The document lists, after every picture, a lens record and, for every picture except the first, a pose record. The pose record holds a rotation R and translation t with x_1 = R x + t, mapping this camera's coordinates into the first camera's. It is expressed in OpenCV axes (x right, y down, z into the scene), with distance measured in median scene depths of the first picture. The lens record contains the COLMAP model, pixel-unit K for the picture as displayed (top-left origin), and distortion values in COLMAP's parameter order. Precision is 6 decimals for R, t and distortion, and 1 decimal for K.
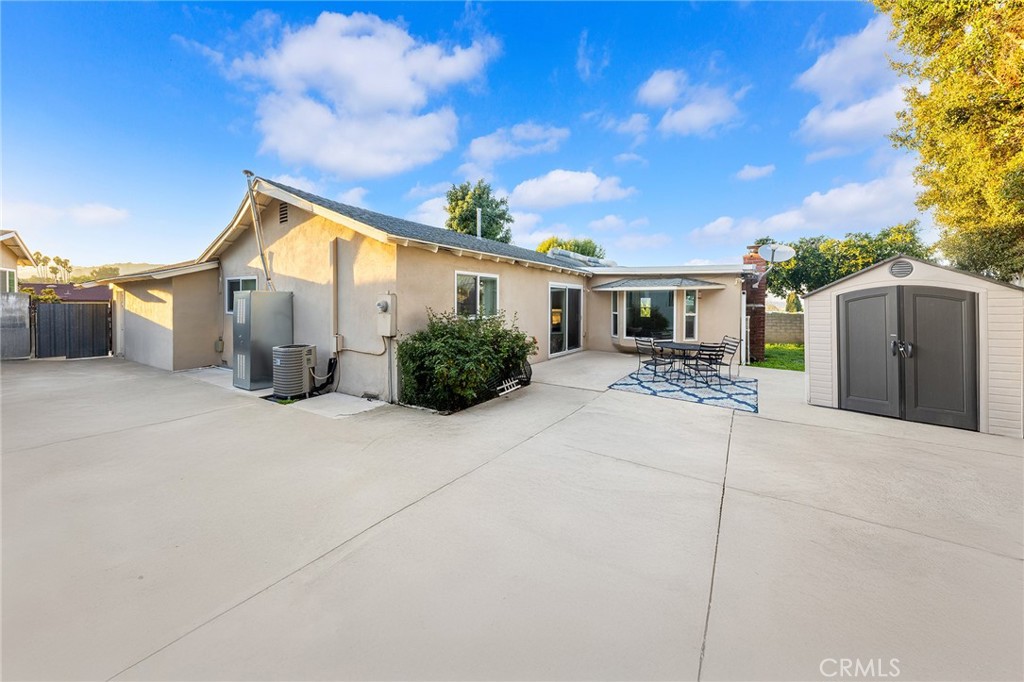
lens RADIAL K [[370.9, 0, 523.7], [0, 370.9, 305.9], [0, 0, 1]] dist [-0.000337, 0.000045]
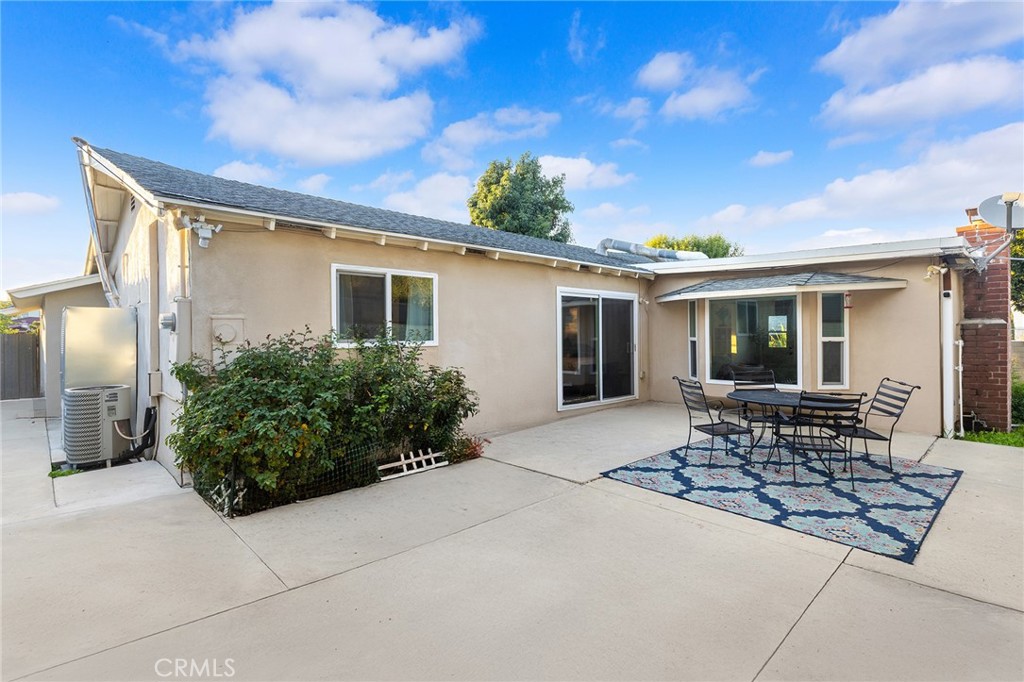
lens RADIAL K [[495.9, 0, 510.8], [0, 495.9, 337.6], [0, 0, 1]] dist [0.004316, -0.000561]
pose [[0.967485, -0.012994, -0.252594, 0.180013], [0.012462, 0.999915, -0.003709, 0.017923], [0.252621, 0.000440, 0.967565, 0.186009]]
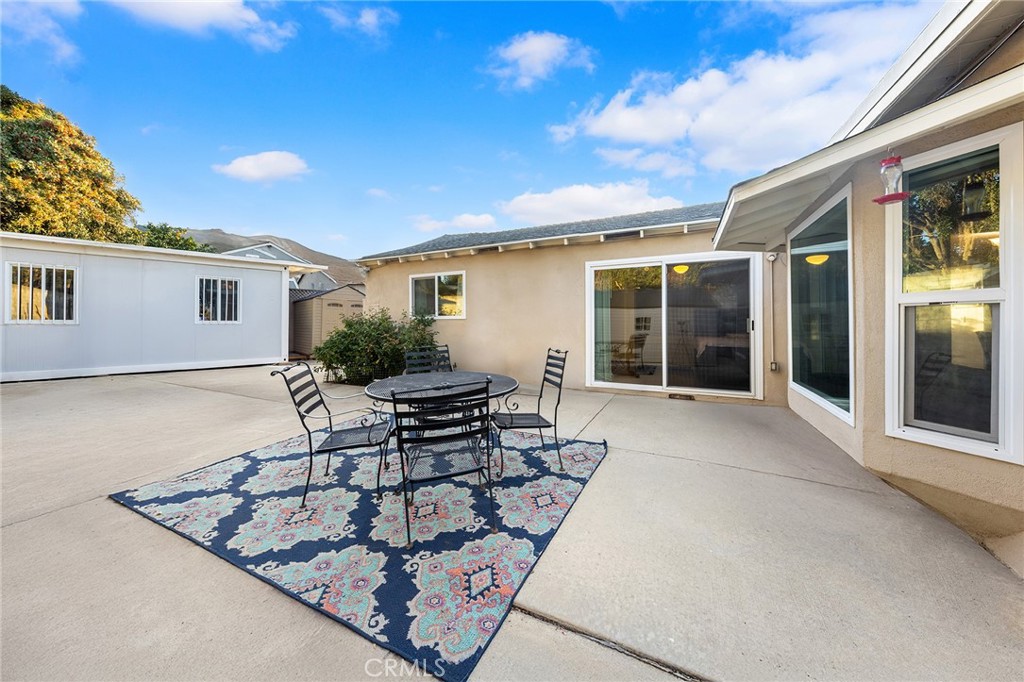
lens RADIAL K [[354.8, 0, 510.6], [0, 354.8, 323.2], [0, 0, 1]] dist [0.001015, 0.000097]
pose [[0.099706, -0.008040, -0.994984, 0.573508], [-0.003528, 0.999958, -0.008434, 0.036411], [0.995011, 0.004351, 0.099674, 0.740033]]
